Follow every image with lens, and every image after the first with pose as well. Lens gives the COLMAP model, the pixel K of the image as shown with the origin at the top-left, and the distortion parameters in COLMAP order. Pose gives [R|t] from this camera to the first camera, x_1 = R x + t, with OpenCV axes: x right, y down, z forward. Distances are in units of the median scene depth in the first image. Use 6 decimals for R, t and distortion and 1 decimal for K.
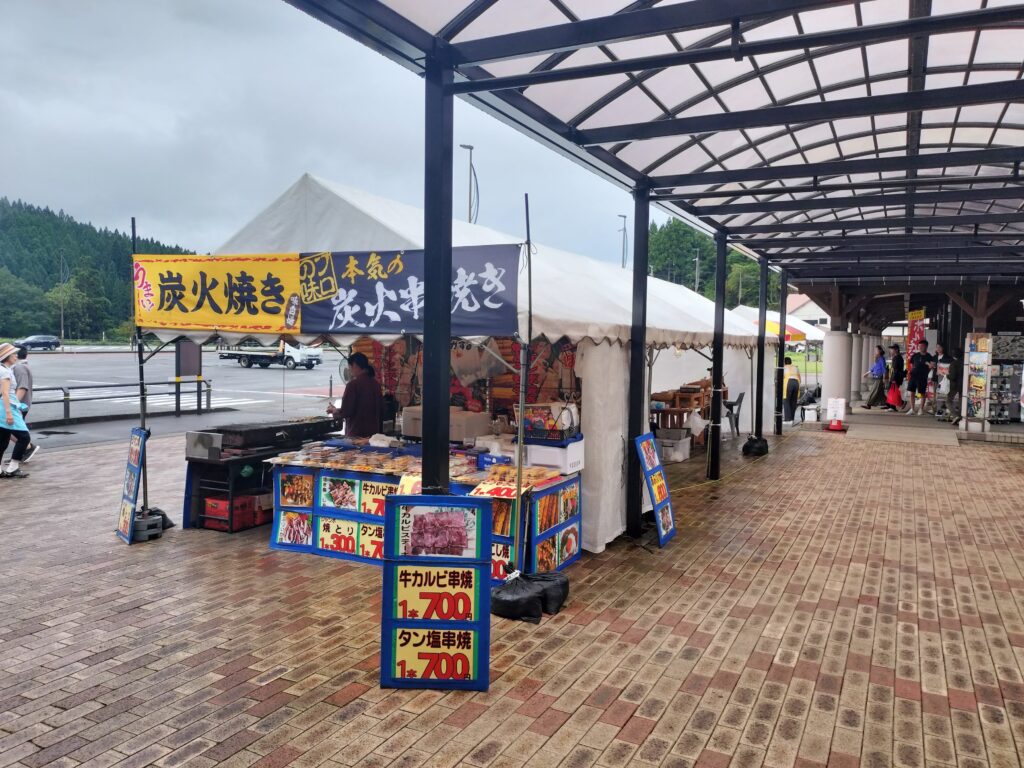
lens RADIAL K [[799.0, 0, 513.0], [0, 799.0, 382.9], [0, 0, 1]] dist [0.002956, -0.002777]
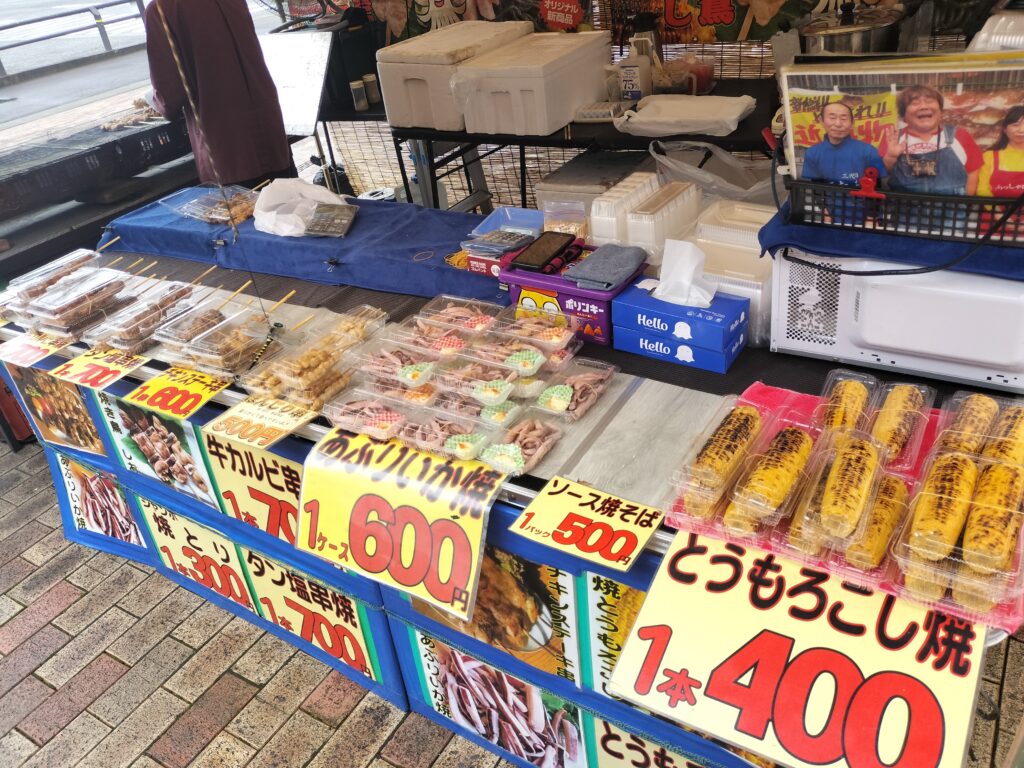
lens RADIAL K [[799.0, 0, 509.1], [0, 799.0, 383.6], [0, 0, 1]] dist [0.002956, -0.002777]
pose [[0.985901, -0.074465, -0.149845, -0.038029], [0.138910, 0.863499, 0.484843, -0.009557], [0.093287, -0.498823, 0.861669, 0.746387]]
